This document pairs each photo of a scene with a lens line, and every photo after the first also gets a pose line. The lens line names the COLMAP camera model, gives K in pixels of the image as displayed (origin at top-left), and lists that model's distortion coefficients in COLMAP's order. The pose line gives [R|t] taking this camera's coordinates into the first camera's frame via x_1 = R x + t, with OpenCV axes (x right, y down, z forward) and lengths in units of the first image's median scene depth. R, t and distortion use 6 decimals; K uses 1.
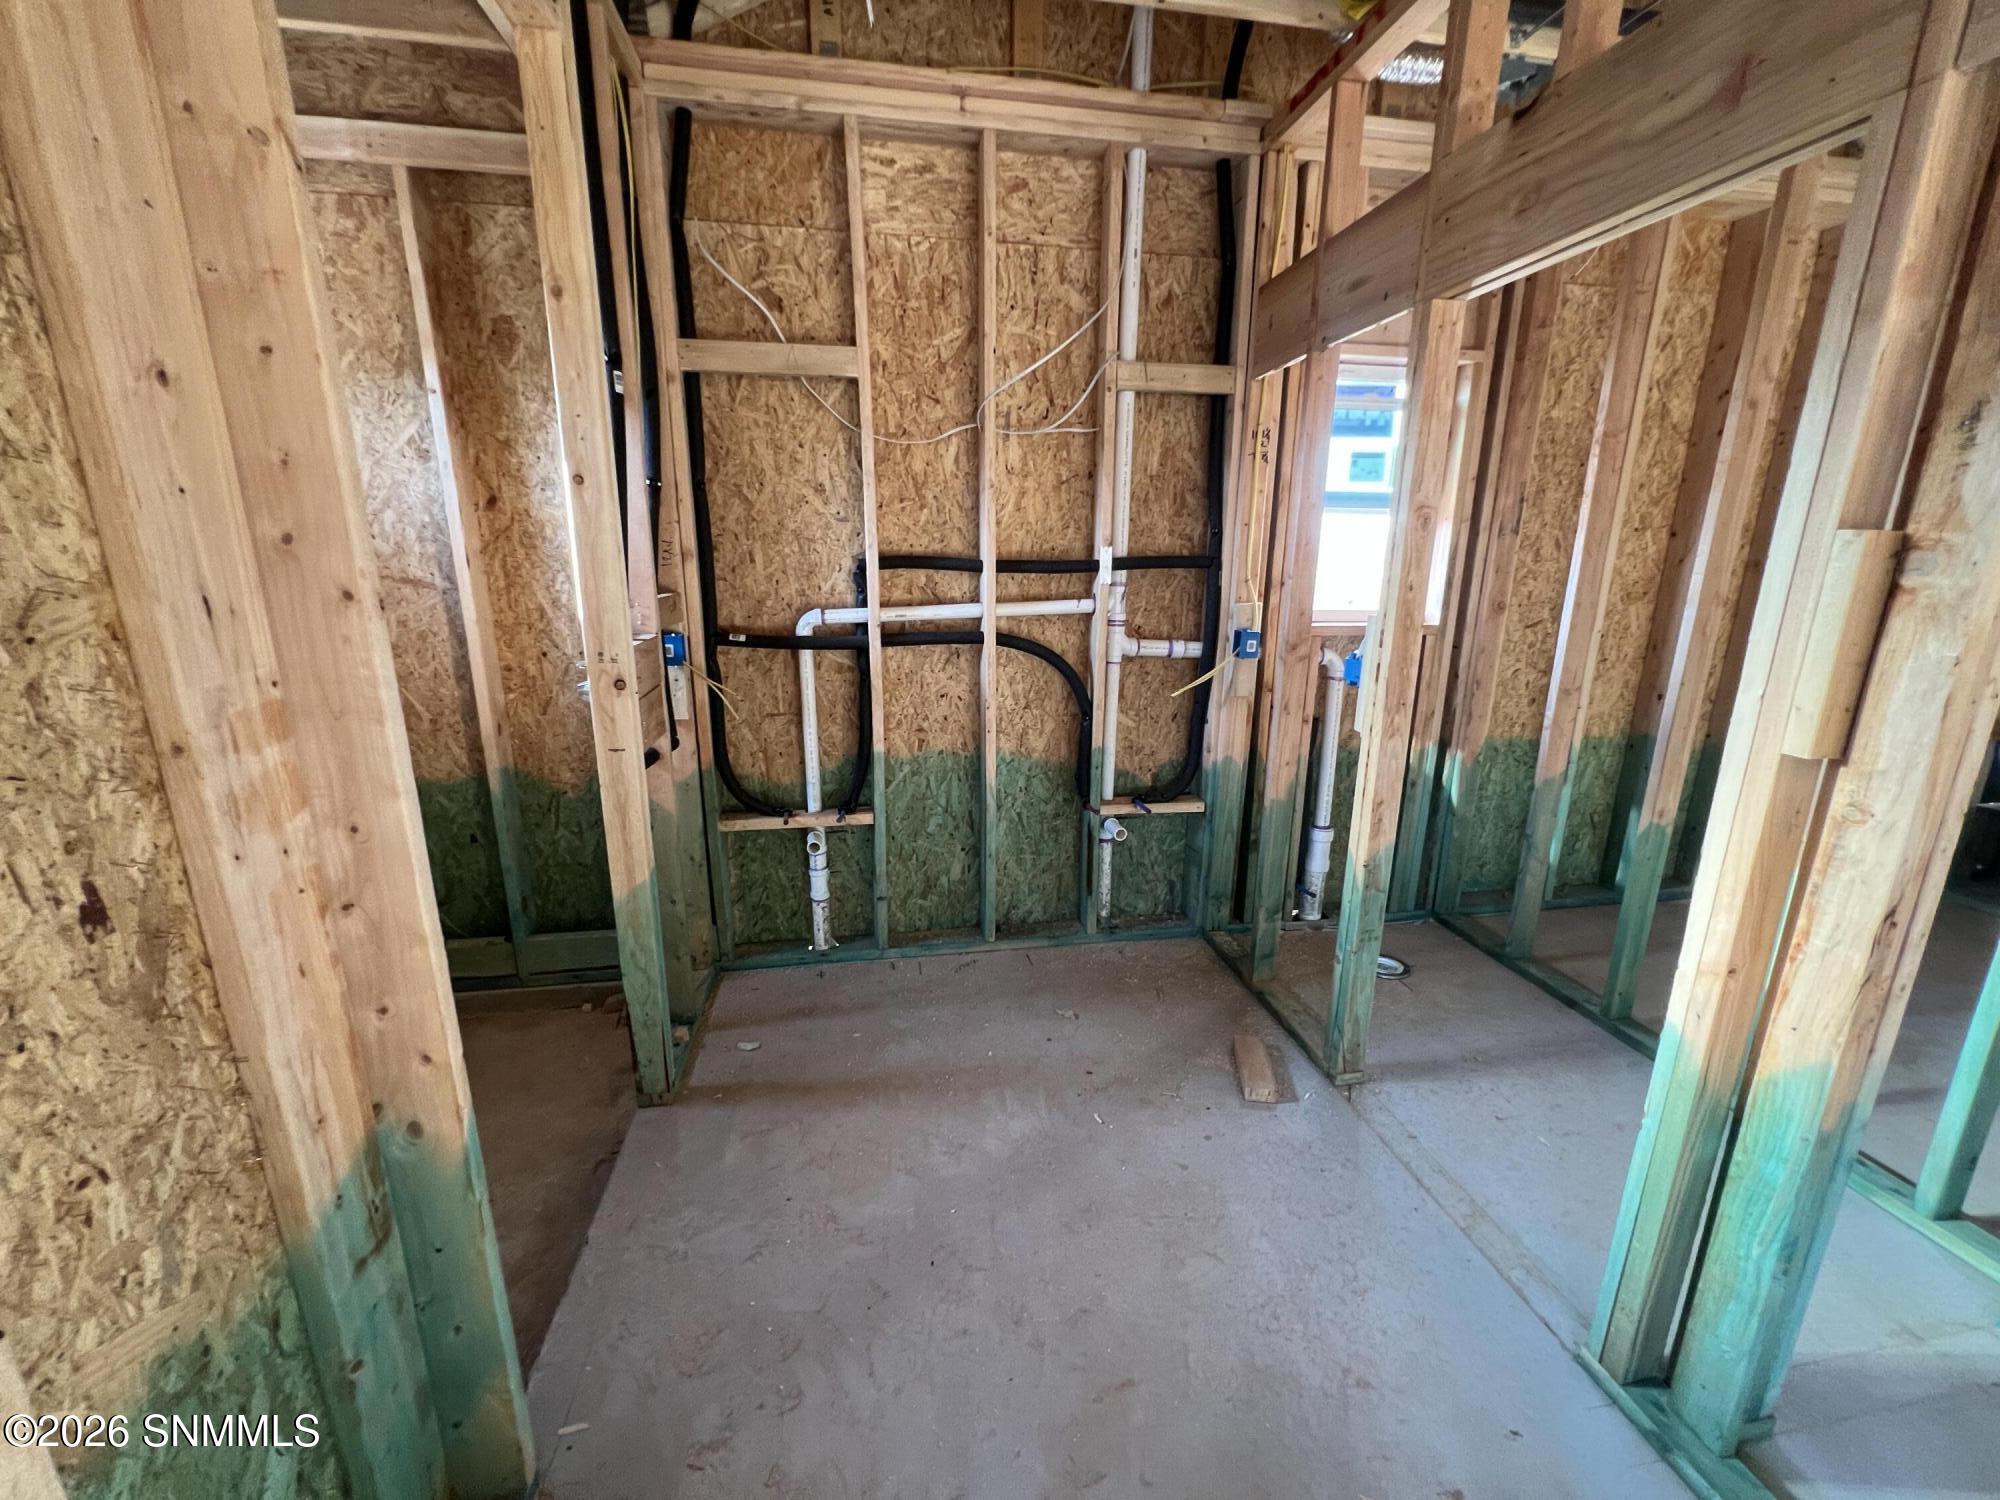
lens RADIAL K [[801.6, 0, 1004.3], [0, 801.6, 748.9], [0, 0, 1]] dist [-0.003240, 0.000381]
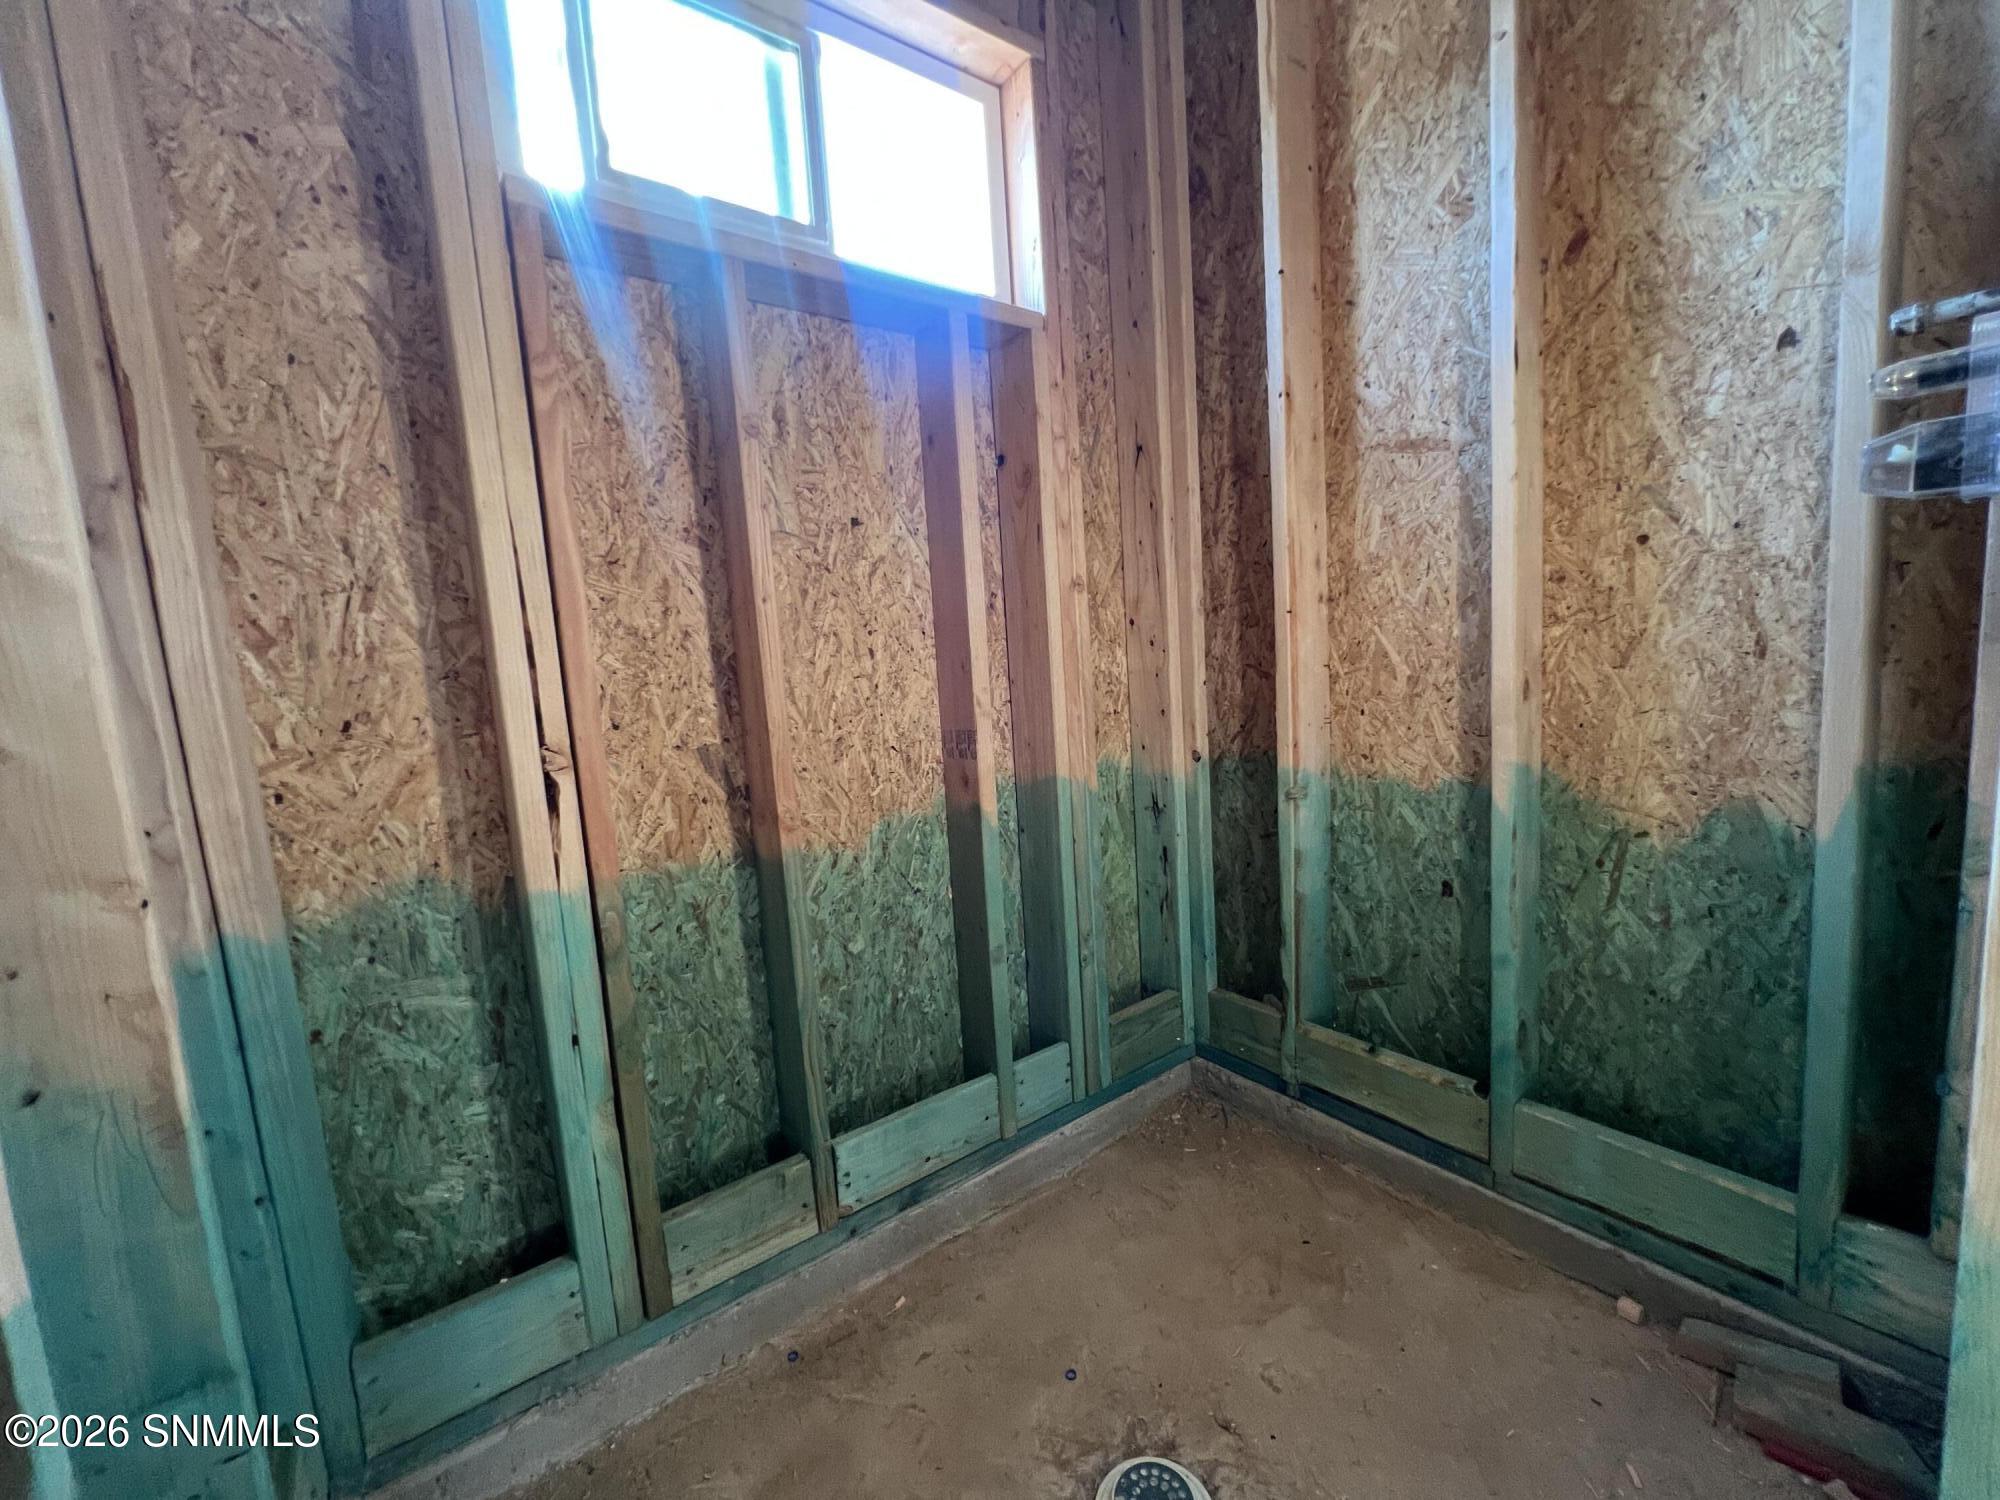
lens RADIAL K [[801.6, 0, 1004.6], [0, 801.6, 749.8], [0, 0, 1]] dist [-0.003240, 0.000381]
pose [[0.460991, 0.060127, -0.885365, -0.320619], [-0.148080, 0.988925, -0.009943, 0.069096], [0.874962, 0.135688, 0.464790, 0.461820]]
